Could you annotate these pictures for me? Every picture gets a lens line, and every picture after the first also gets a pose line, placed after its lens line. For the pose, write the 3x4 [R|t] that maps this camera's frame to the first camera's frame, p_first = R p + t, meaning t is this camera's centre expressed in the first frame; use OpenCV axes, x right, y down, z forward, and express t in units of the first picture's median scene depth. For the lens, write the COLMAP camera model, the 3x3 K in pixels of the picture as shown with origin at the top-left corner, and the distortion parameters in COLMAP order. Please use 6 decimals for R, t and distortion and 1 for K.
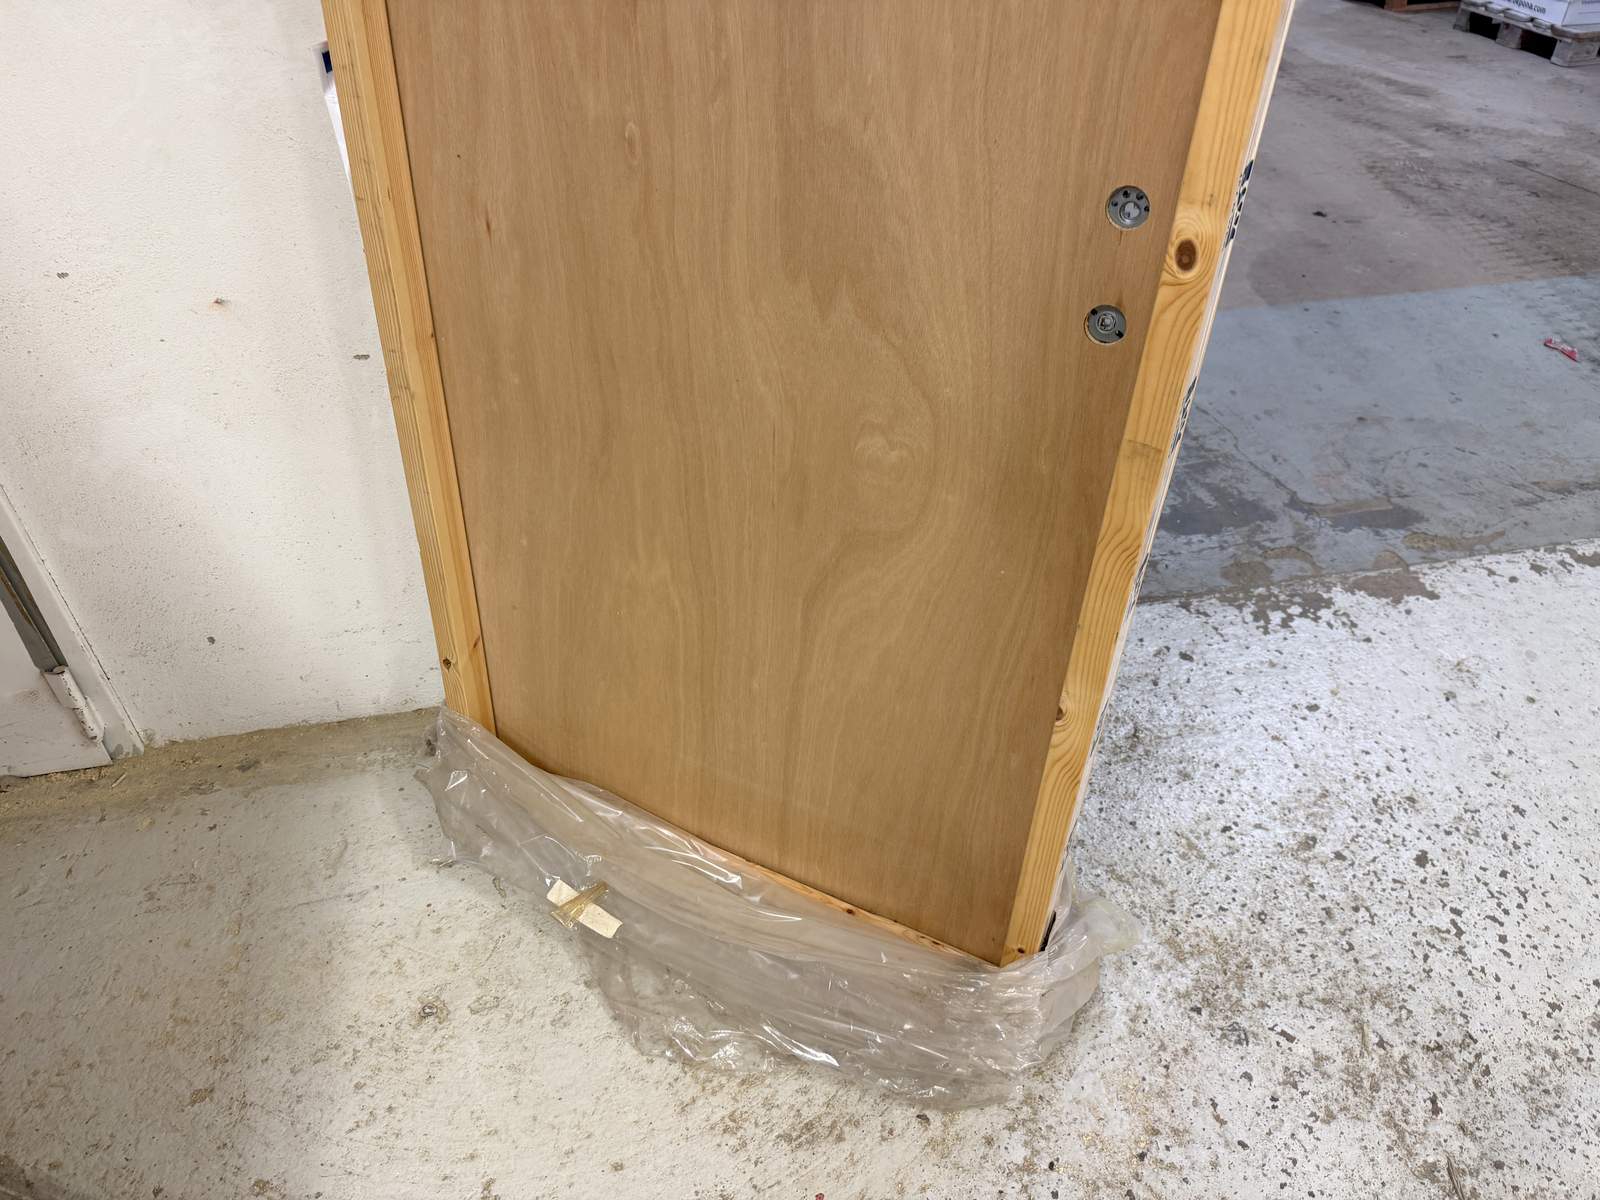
lens RADIAL K [[1122.8, 0, 800.0], [0, 1122.8, 600.0], [0, 0, 1]] dist [0.078766, -0.107331]
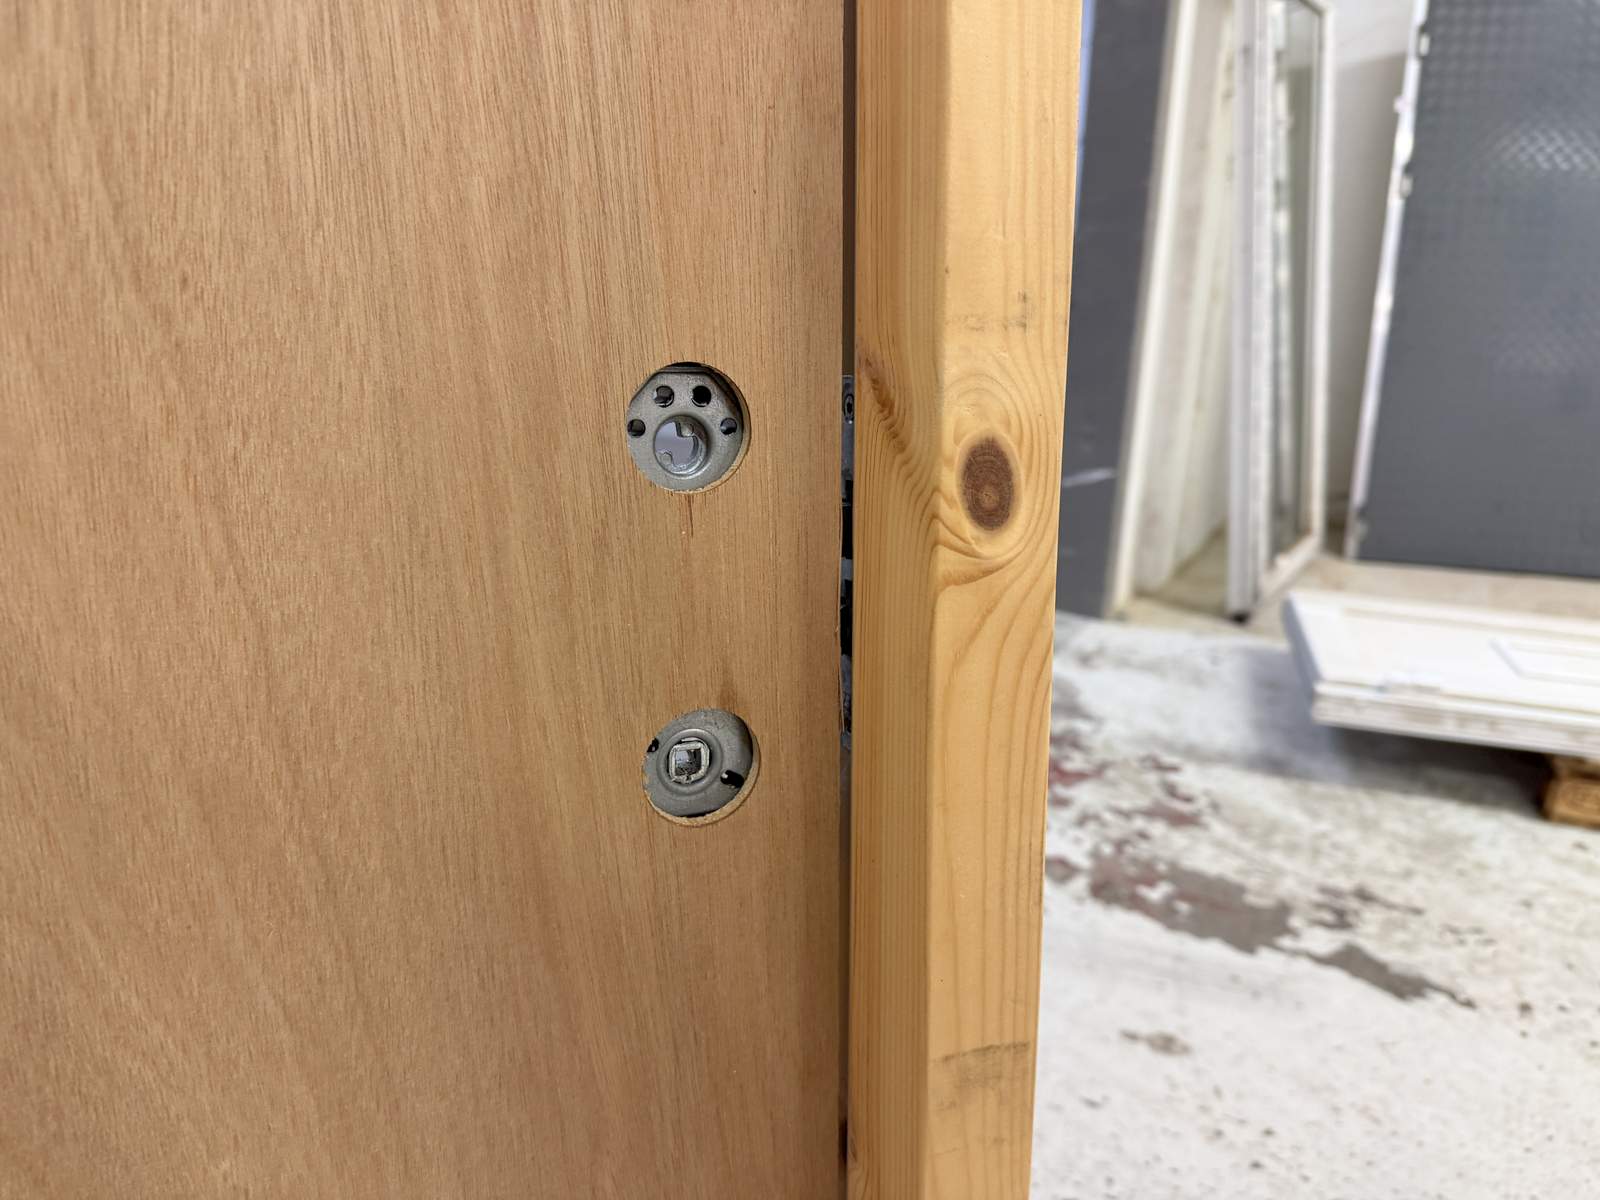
lens RADIAL K [[1122.8, 0, 800.0], [0, 1122.8, 600.0], [0, 0, 1]] dist [0.078766, -0.107331]
pose [[0.647819, -0.206835, 0.733178, 0.054237], [0.455680, 0.876480, -0.155367, -0.232604], [-0.610480, 0.434744, 0.662051, 0.778515]]
